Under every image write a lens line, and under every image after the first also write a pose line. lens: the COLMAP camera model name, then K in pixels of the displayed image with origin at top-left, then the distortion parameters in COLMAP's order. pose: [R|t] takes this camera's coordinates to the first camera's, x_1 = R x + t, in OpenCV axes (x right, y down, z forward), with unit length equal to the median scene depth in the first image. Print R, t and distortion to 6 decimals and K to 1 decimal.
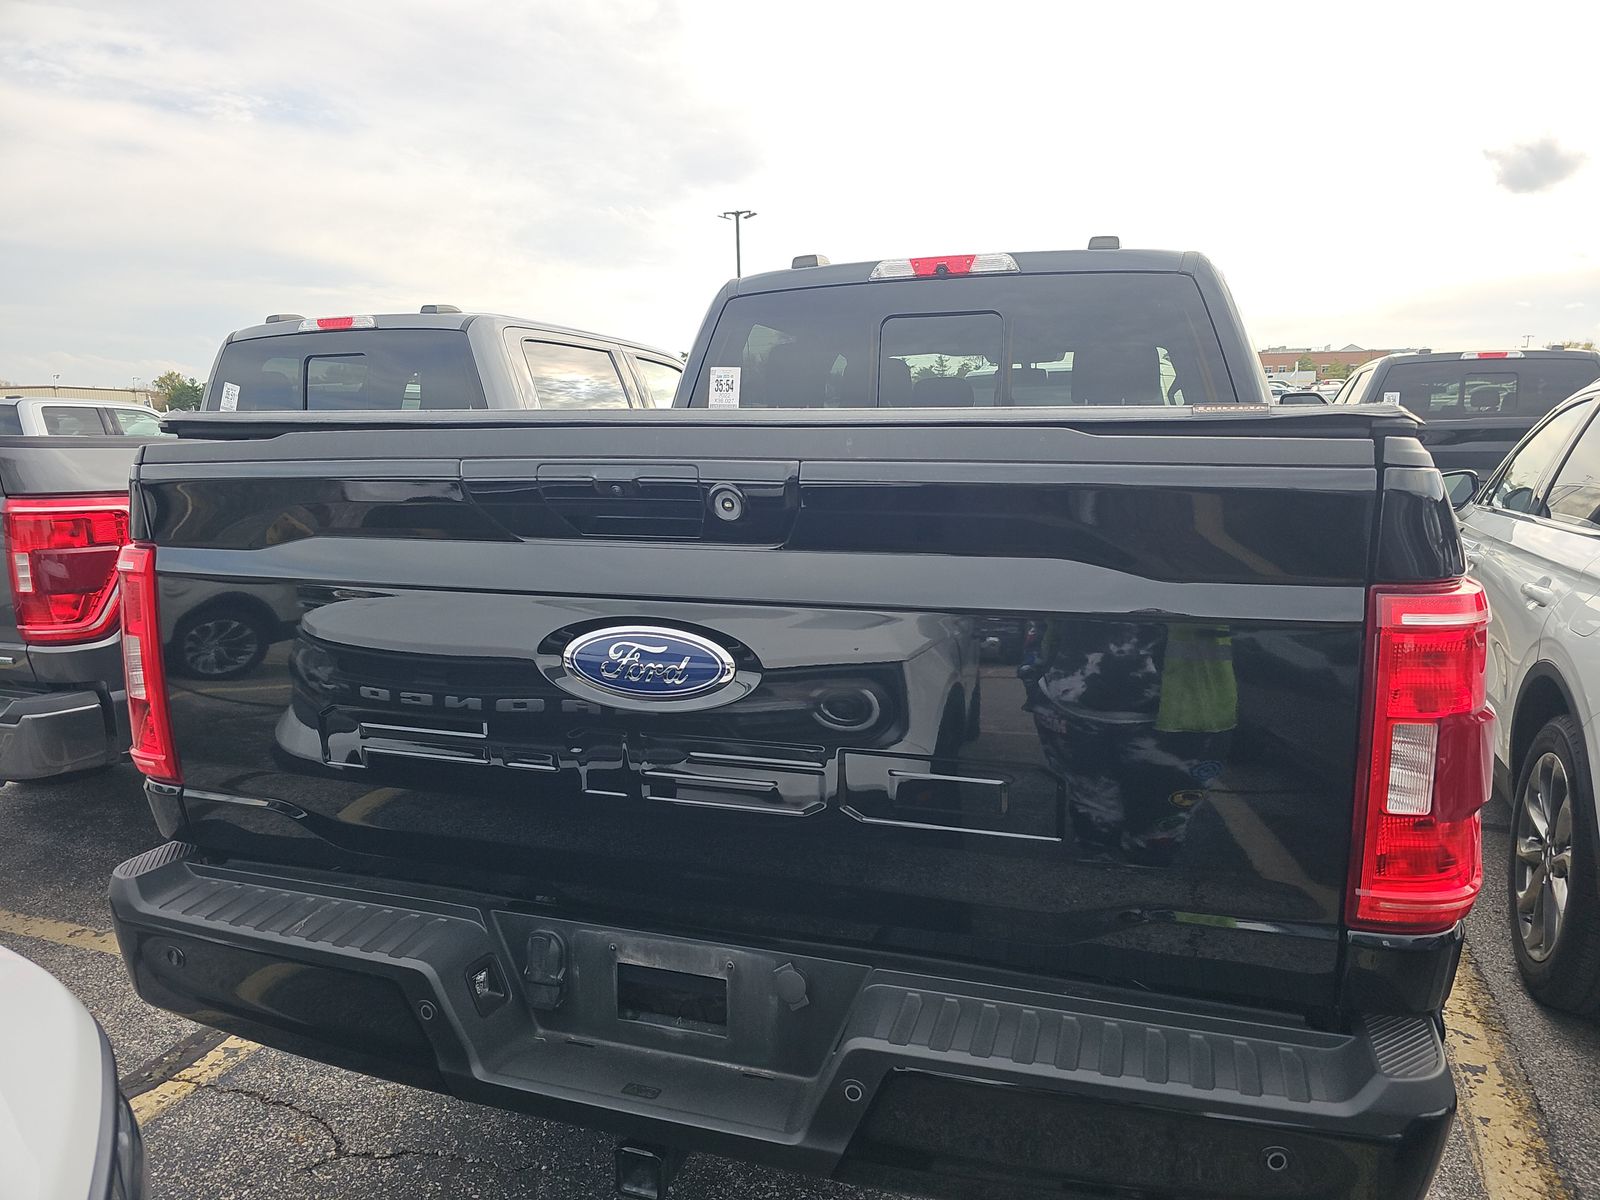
lens RADIAL K [[1069.1, 0, 791.0], [0, 1069.1, 595.7], [0, 0, 1]] dist [0.054130, -0.049683]
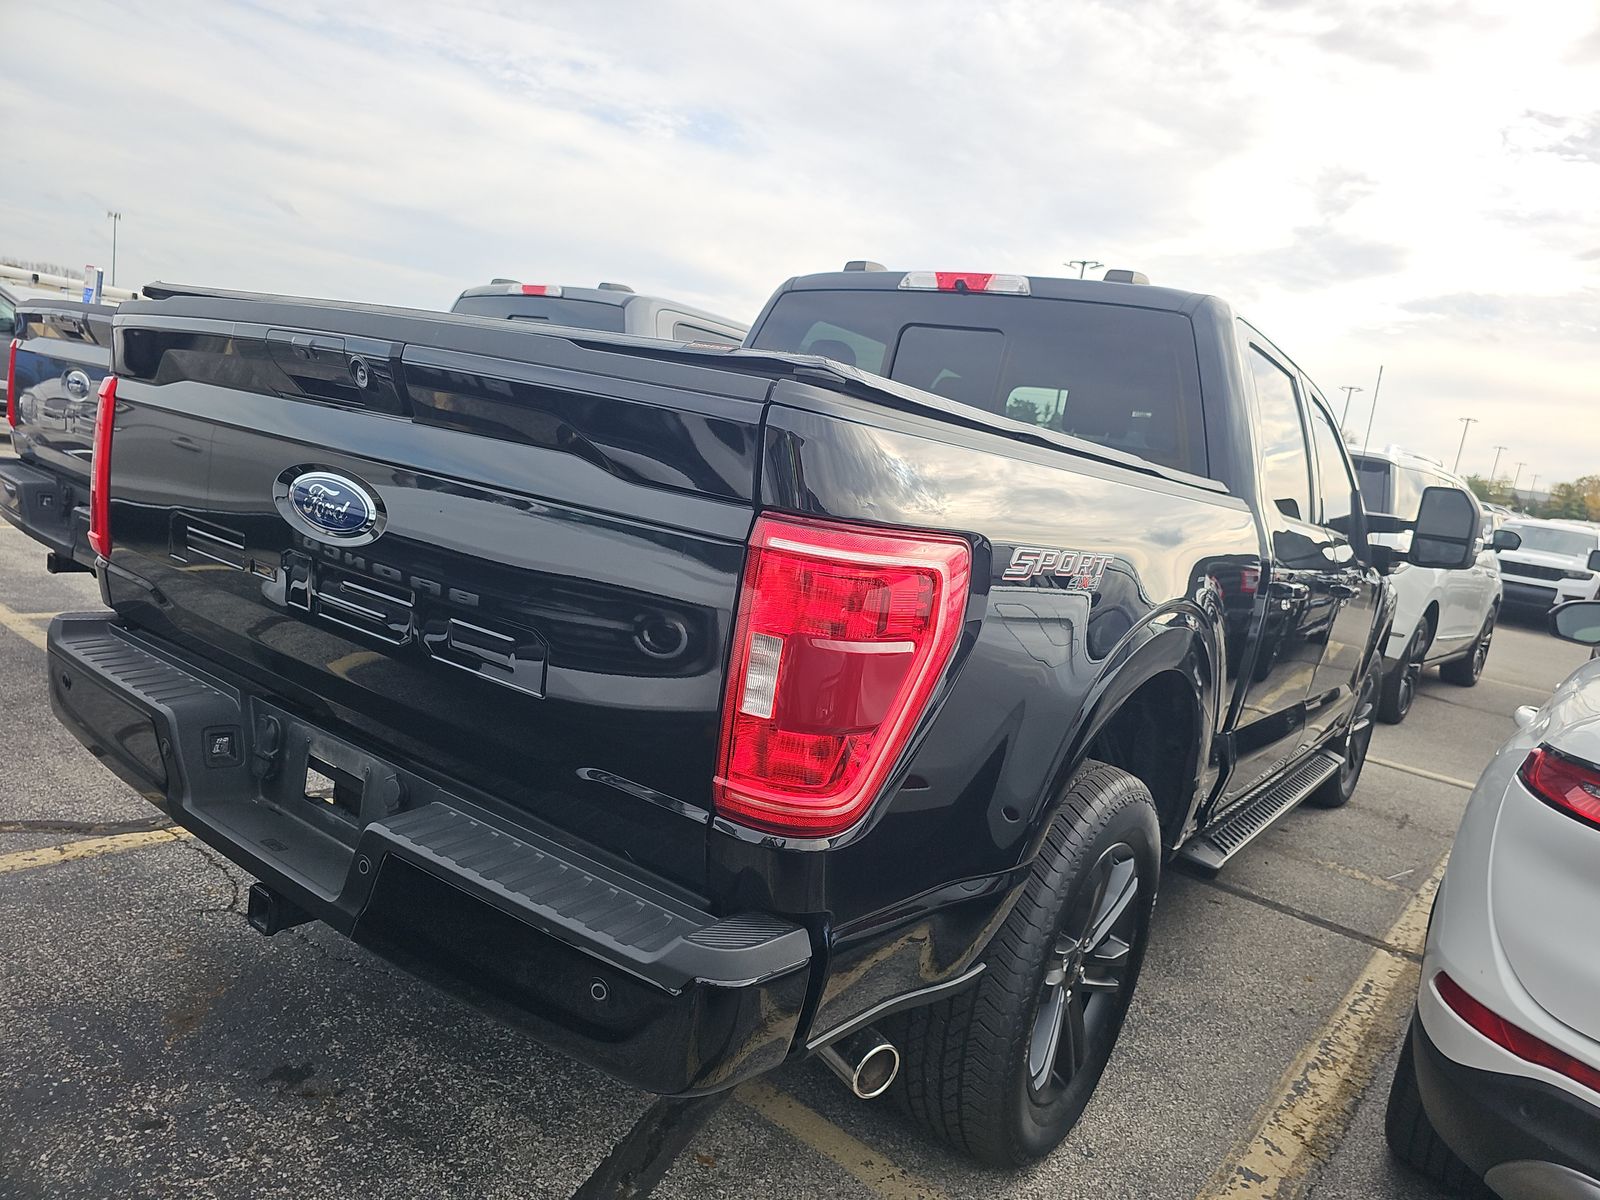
lens RADIAL K [[1070.9, 0, 785.3], [0, 1070.9, 603.9], [0, 0, 1]] dist [0.054317, -0.049013]
pose [[0.939473, 0.197942, -0.279660, 0.326199], [-0.205449, 0.978665, 0.002518, 0.028554], [0.274192, 0.055090, 0.960096, -0.024246]]
